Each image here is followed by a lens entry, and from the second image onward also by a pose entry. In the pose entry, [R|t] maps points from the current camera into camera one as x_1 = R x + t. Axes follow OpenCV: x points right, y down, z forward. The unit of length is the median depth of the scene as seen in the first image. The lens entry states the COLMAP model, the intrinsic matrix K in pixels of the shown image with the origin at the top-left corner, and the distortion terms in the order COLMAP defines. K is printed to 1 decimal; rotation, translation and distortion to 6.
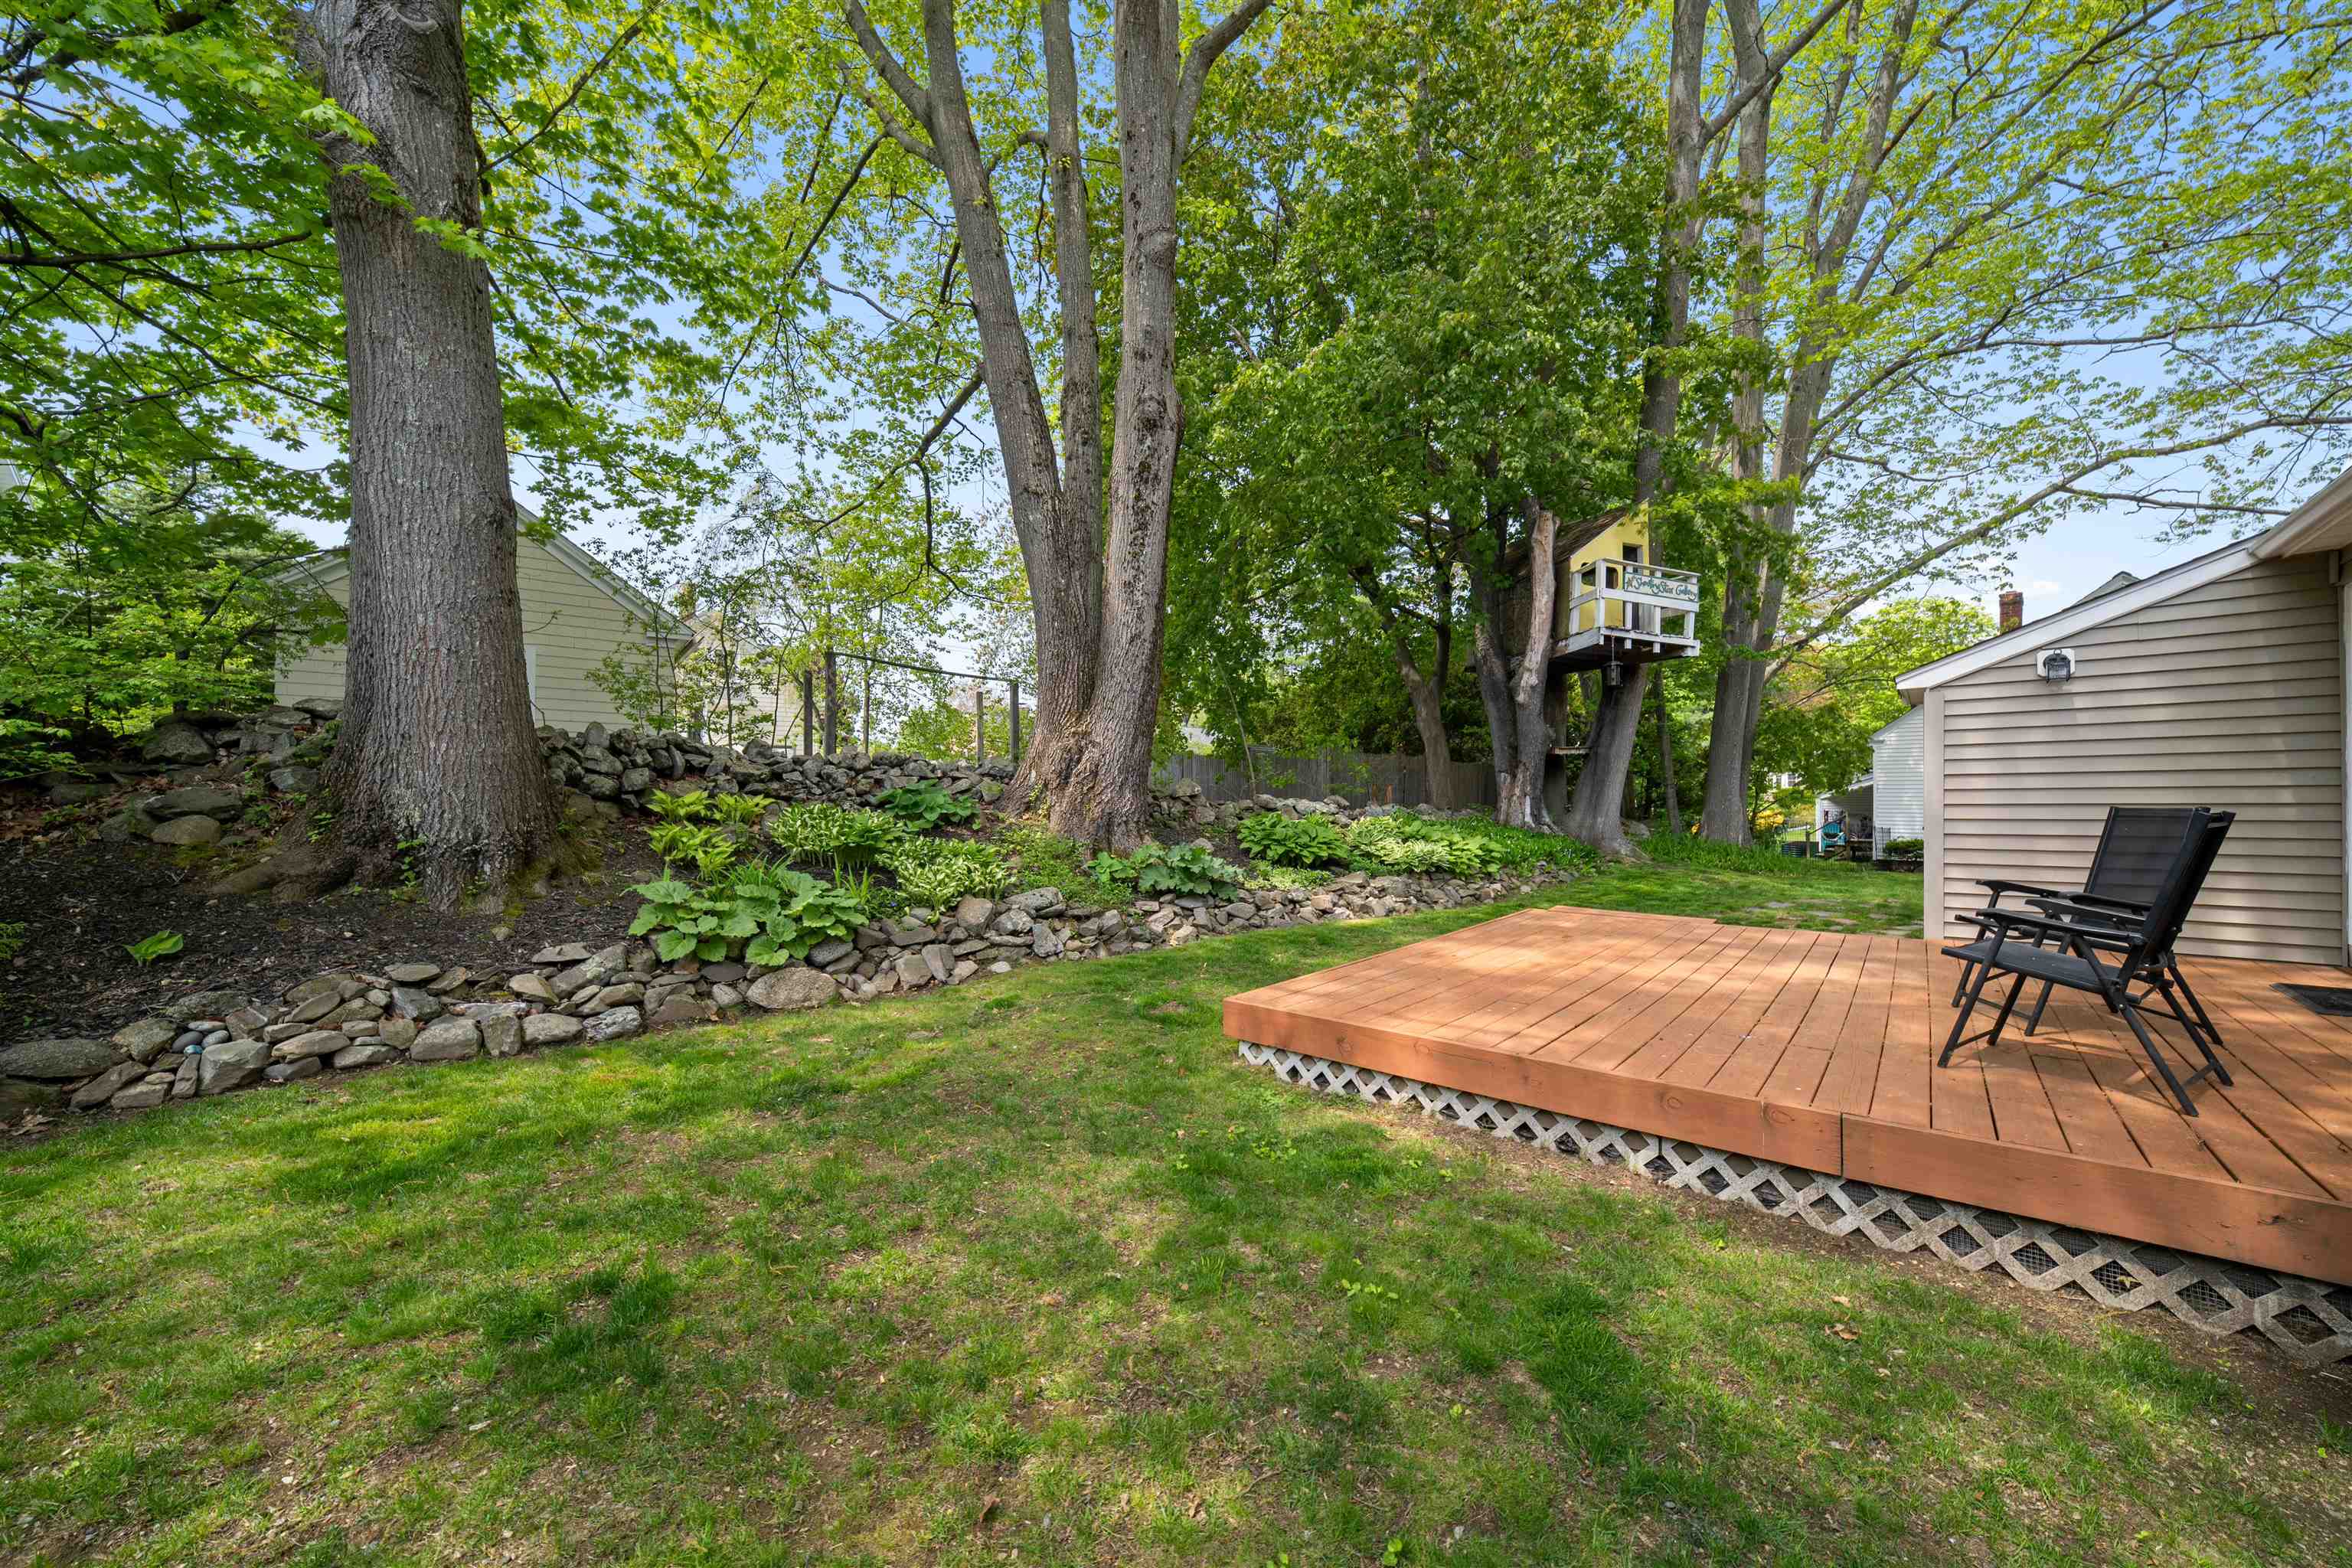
lens RADIAL K [[829.8, 0, 1143.0], [0, 829.8, 765.0], [0, 0, 1]] dist [0.000900, -0.003071]
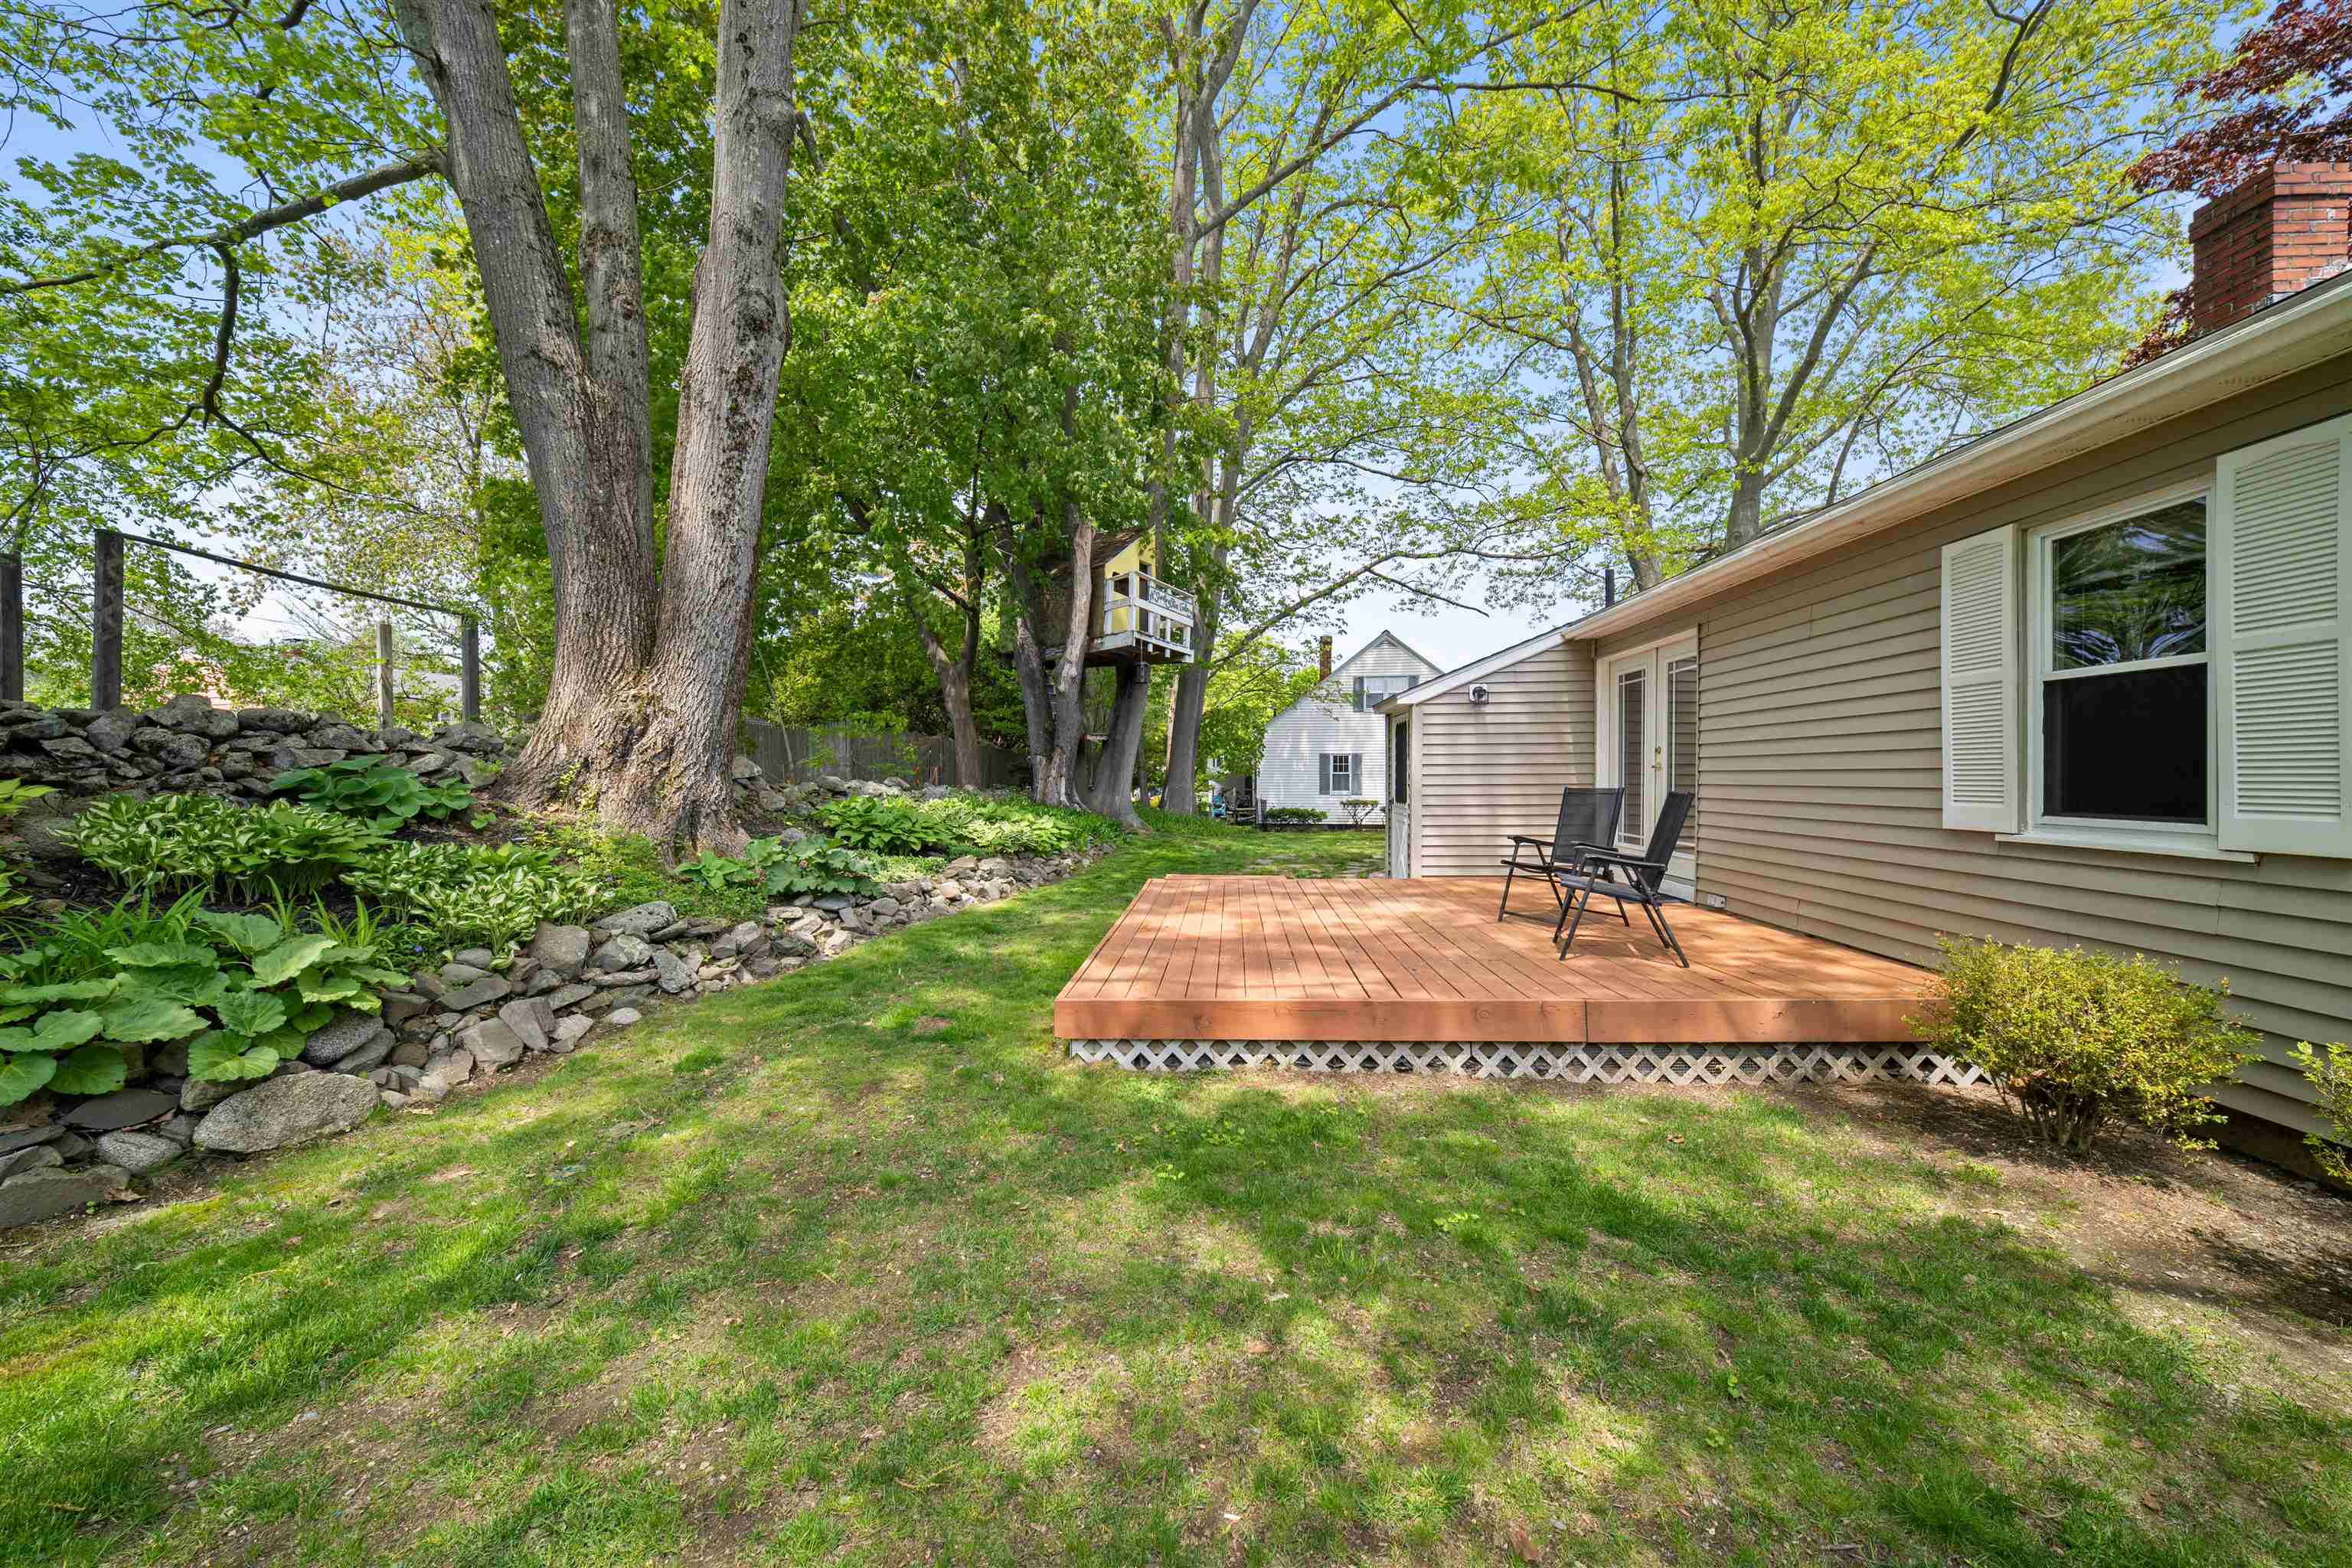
lens RADIAL K [[829.8, 0, 1200.8], [0, 829.8, 761.9], [0, 0, 1]] dist [0.000900, -0.003071]
pose [[0.774818, 0.011462, 0.632080, -0.219549], [-0.024242, 0.999639, 0.011590, -0.000300], [-0.631719, -0.024303, 0.774816, 0.106622]]
